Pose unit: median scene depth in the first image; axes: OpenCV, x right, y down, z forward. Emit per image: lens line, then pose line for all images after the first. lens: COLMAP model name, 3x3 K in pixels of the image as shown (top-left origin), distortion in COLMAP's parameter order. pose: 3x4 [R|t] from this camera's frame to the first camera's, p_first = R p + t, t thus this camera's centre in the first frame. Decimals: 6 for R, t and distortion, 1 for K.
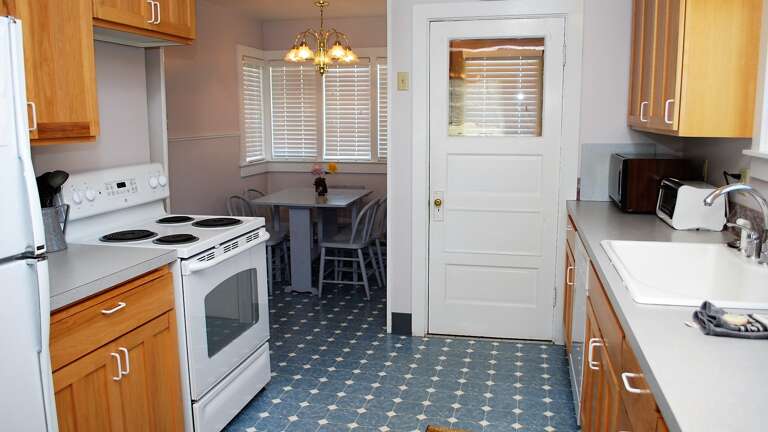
lens RADIAL K [[601.0, 0, 384.0], [0, 601.0, 216.0], [0, 0, 1]] dist [-0.082586, 0.007461]
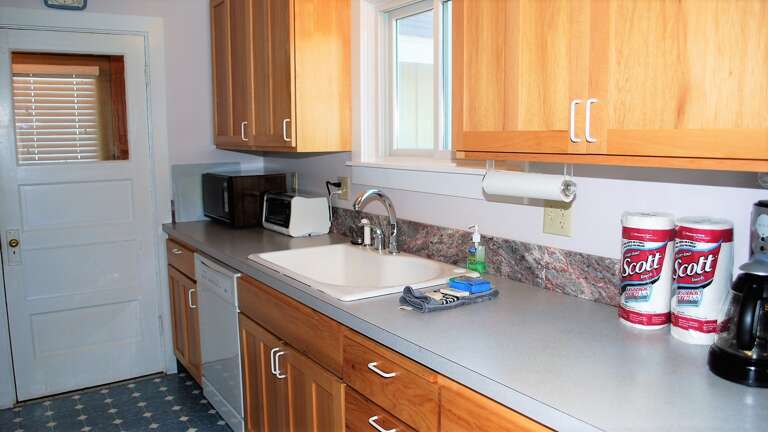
lens RADIAL K [[601.0, 0, 384.0], [0, 601.0, 216.0], [0, 0, 1]] dist [-0.082586, 0.007461]
pose [[0.694025, -0.095999, 0.713522, -0.131778], [0.124282, 0.992167, 0.012603, -0.006726], [-0.709143, 0.079931, 0.700519, 0.067758]]
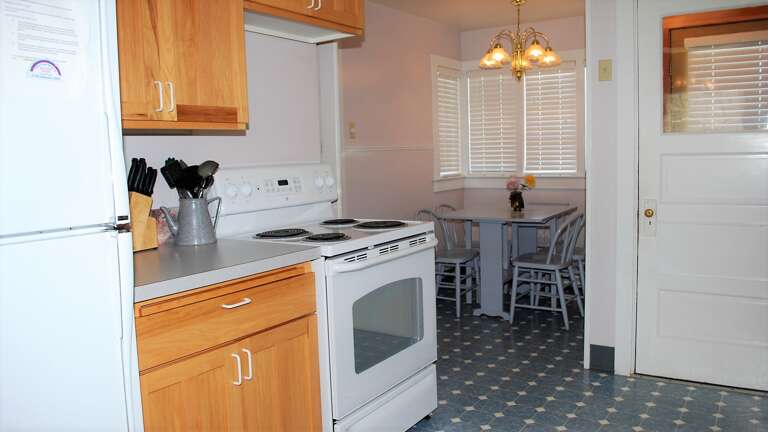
lens RADIAL K [[601.0, 0, 384.0], [0, 601.0, 216.0], [0, 0, 1]] dist [-0.082586, 0.007461]
pose [[0.935695, 0.011060, -0.352638, 0.036958], [-0.029882, 0.998401, -0.047978, 0.032363], [0.351543, 0.055430, 0.934529, 0.119920]]
